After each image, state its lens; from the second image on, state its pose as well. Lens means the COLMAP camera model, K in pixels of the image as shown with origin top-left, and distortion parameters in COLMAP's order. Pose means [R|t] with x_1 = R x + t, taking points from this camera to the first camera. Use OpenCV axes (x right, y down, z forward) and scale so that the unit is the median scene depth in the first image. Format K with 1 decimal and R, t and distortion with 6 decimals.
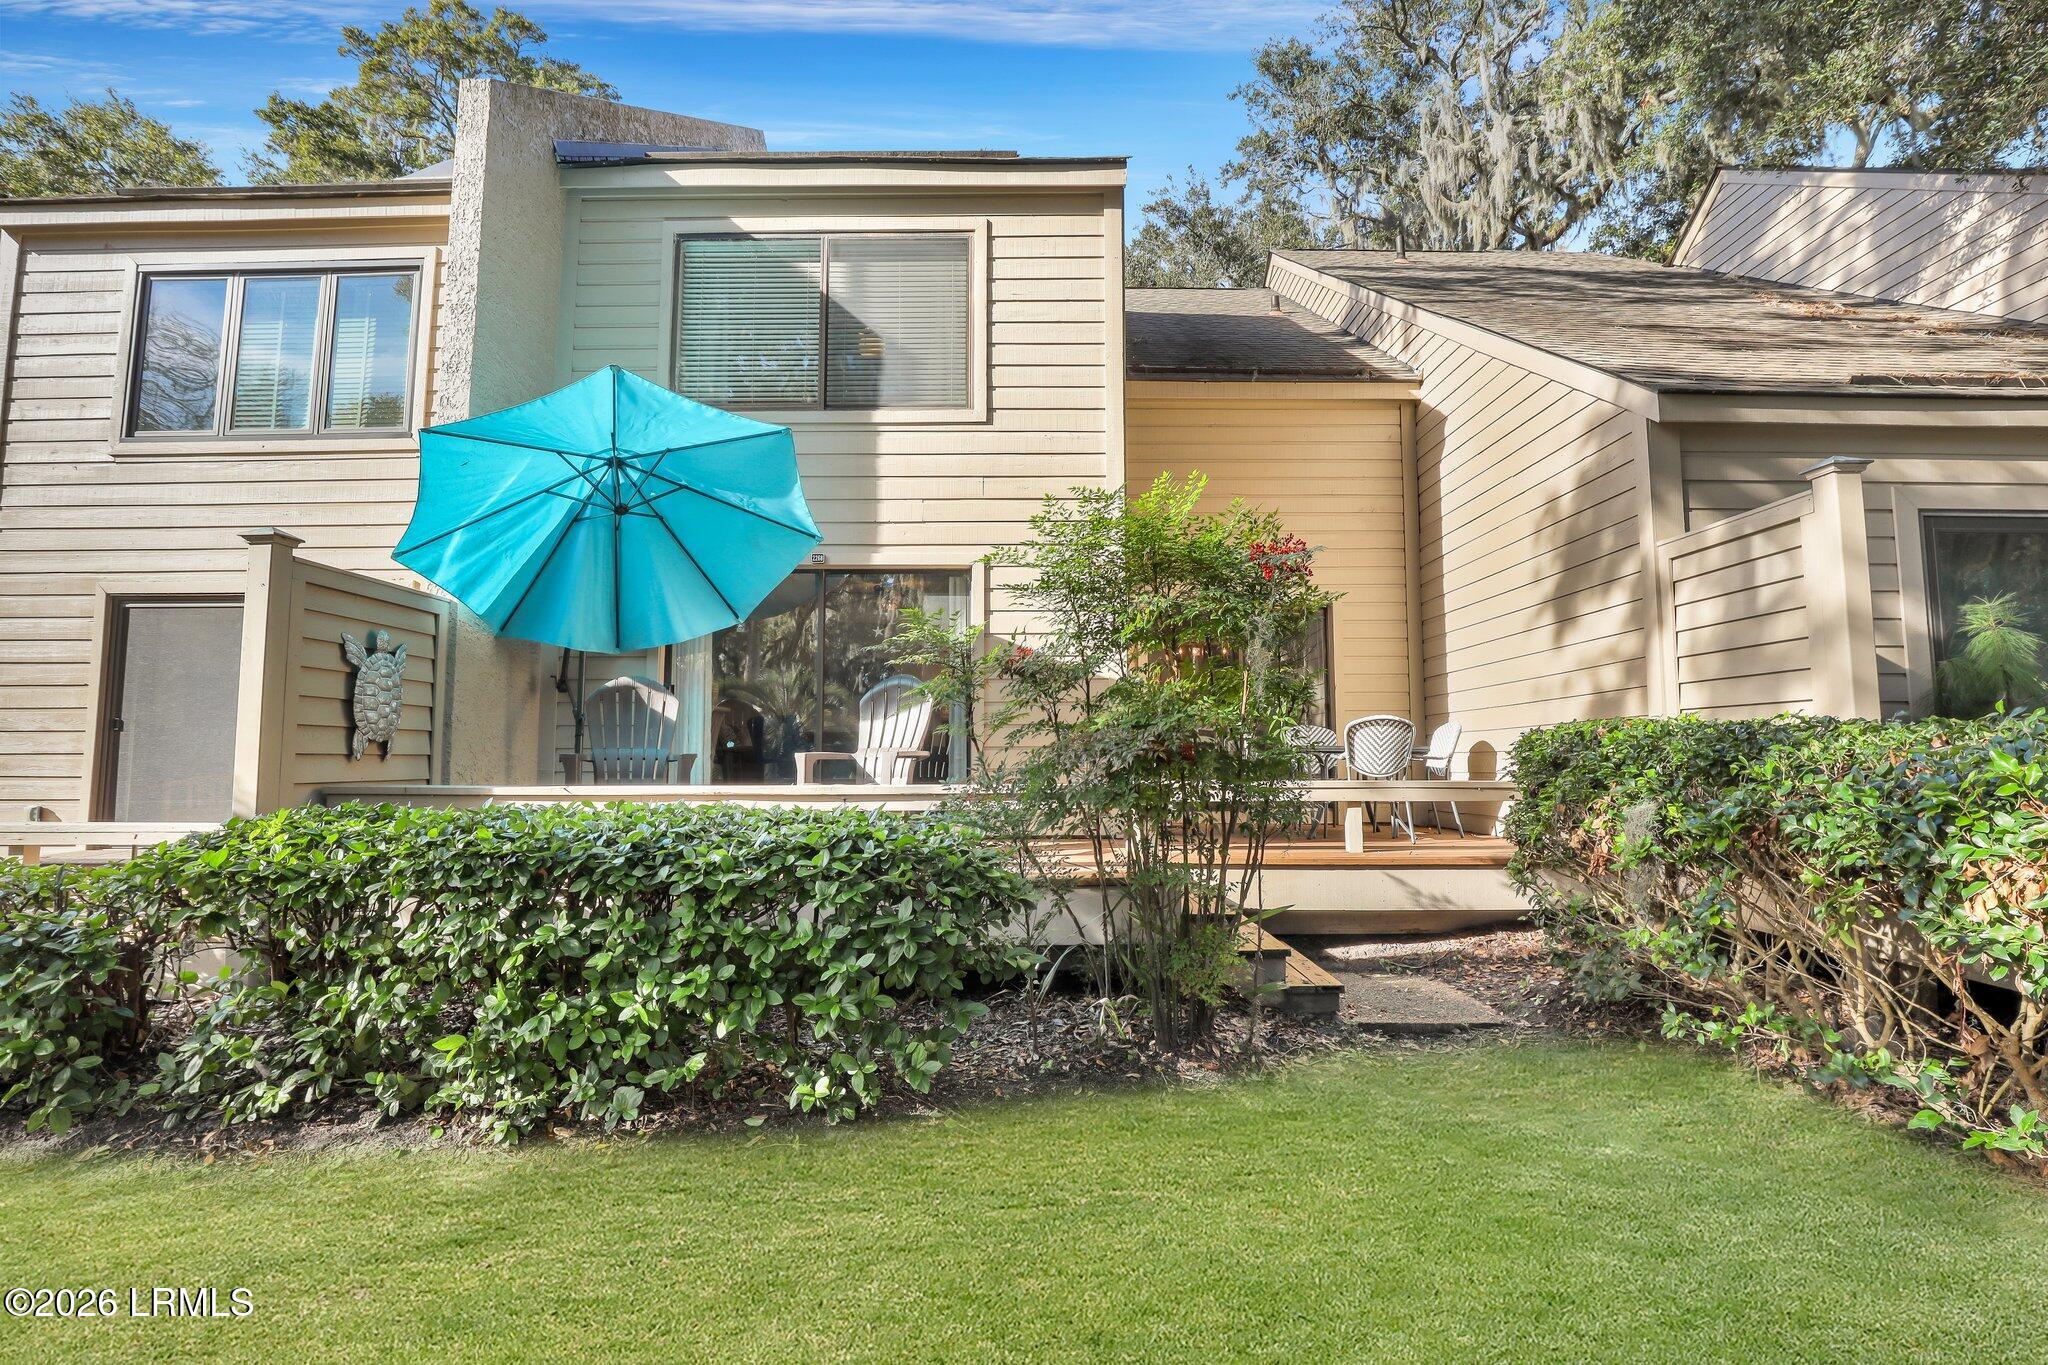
lens RADIAL K [[938.8, 0, 1032.8], [0, 938.8, 677.0], [0, 0, 1]] dist [-0.019950, 0.000139]
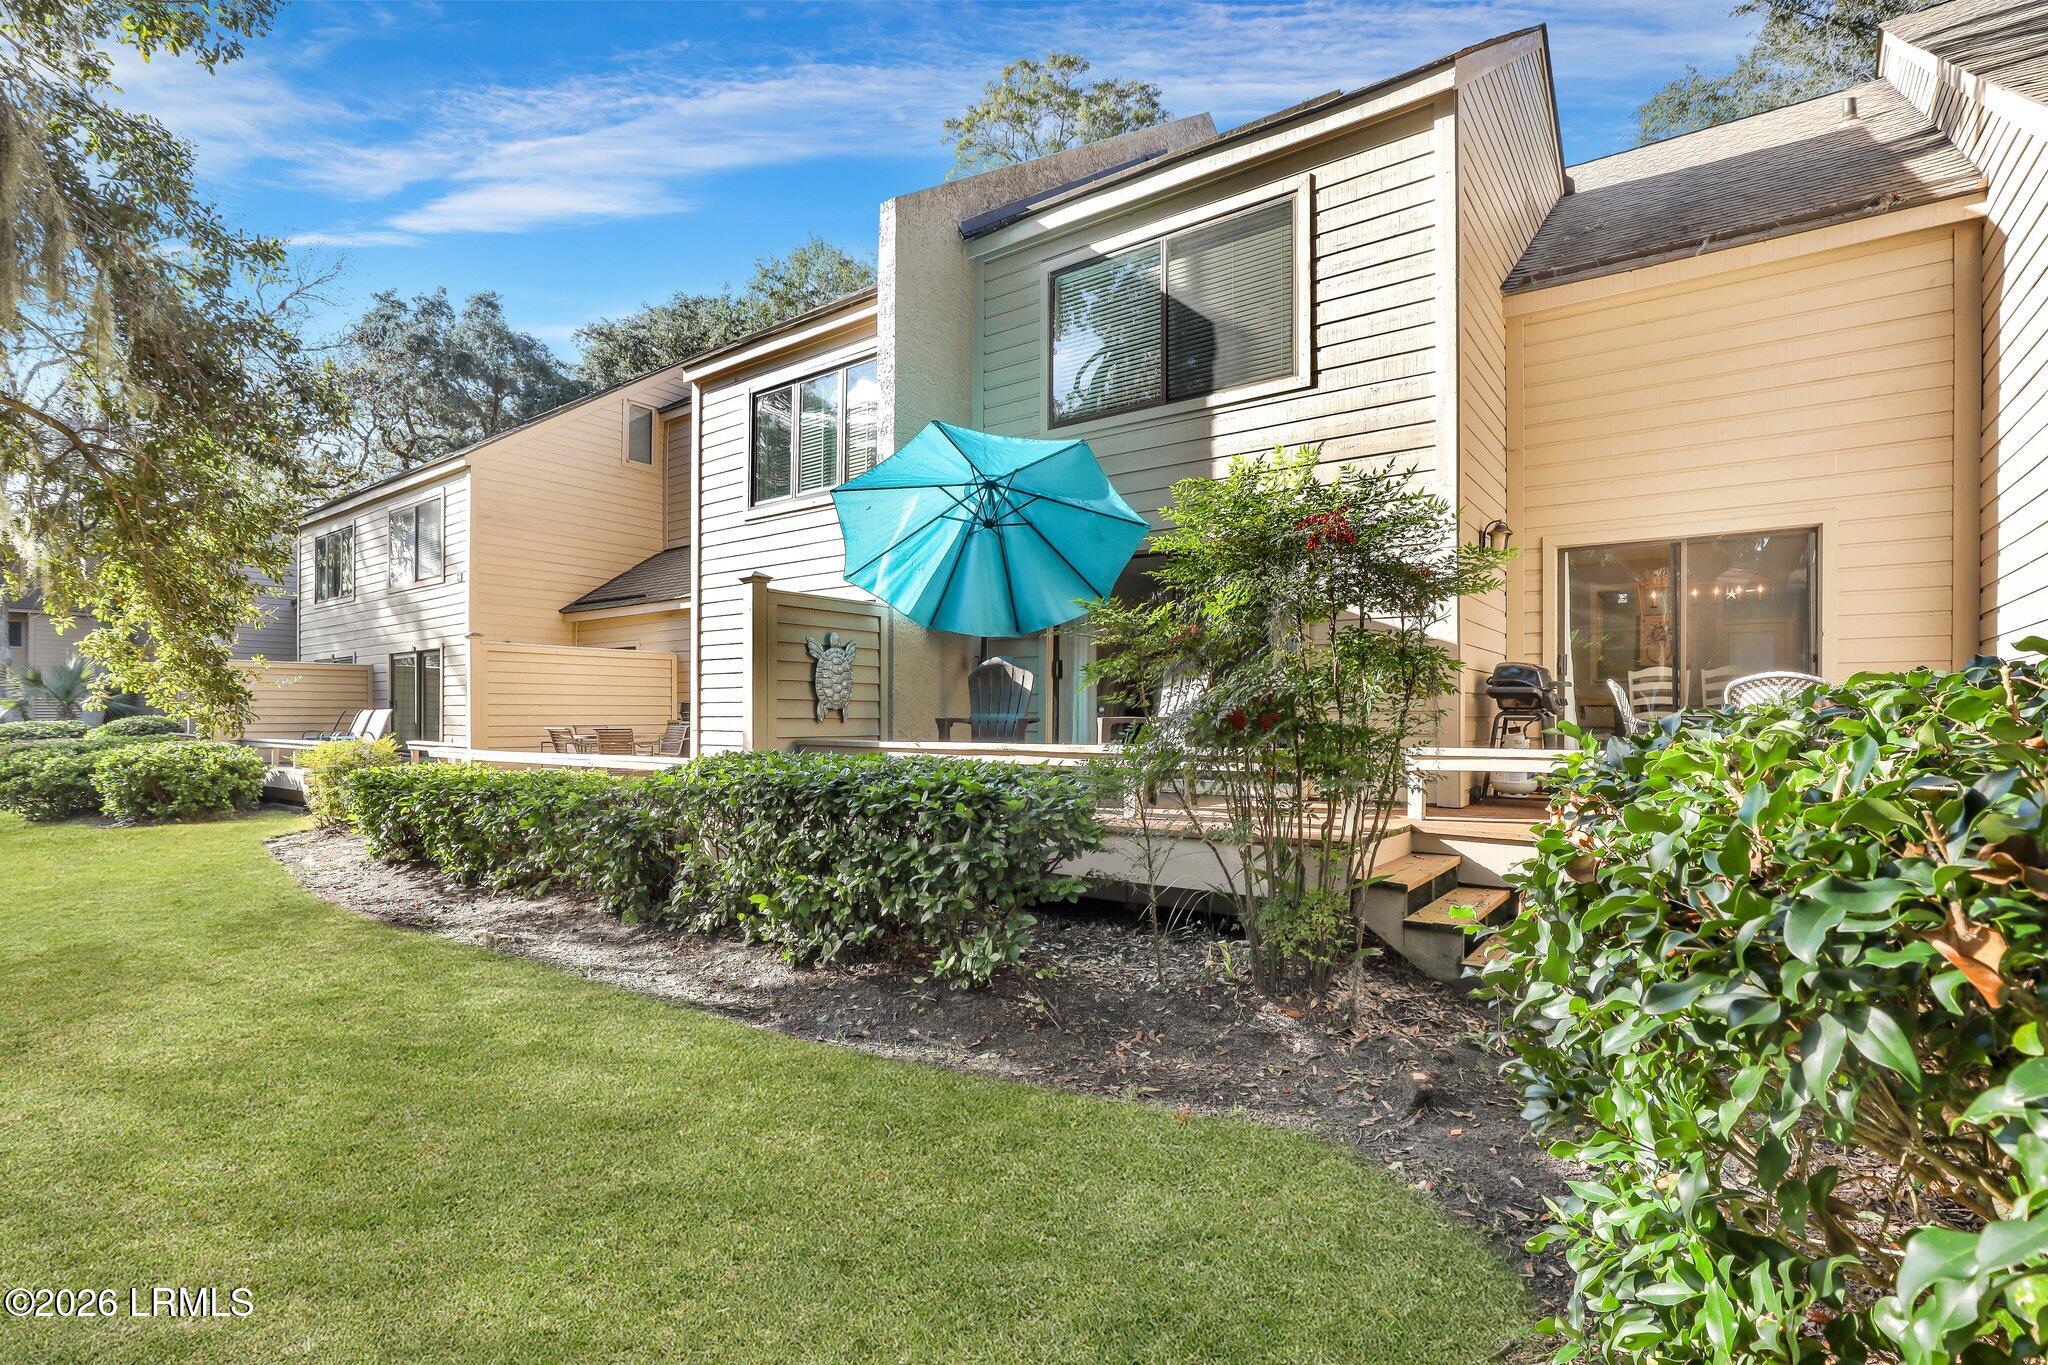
lens RADIAL K [[951.9, 0, 1025.3], [0, 951.9, 710.8], [0, 0, 1]] dist [-0.016462, 0.000695]
pose [[0.807928, -0.000360, -0.589282, 0.315636], [0.045253, 0.997085, 0.061435, -0.004652], [0.587542, -0.076301, 0.805589, -0.014866]]
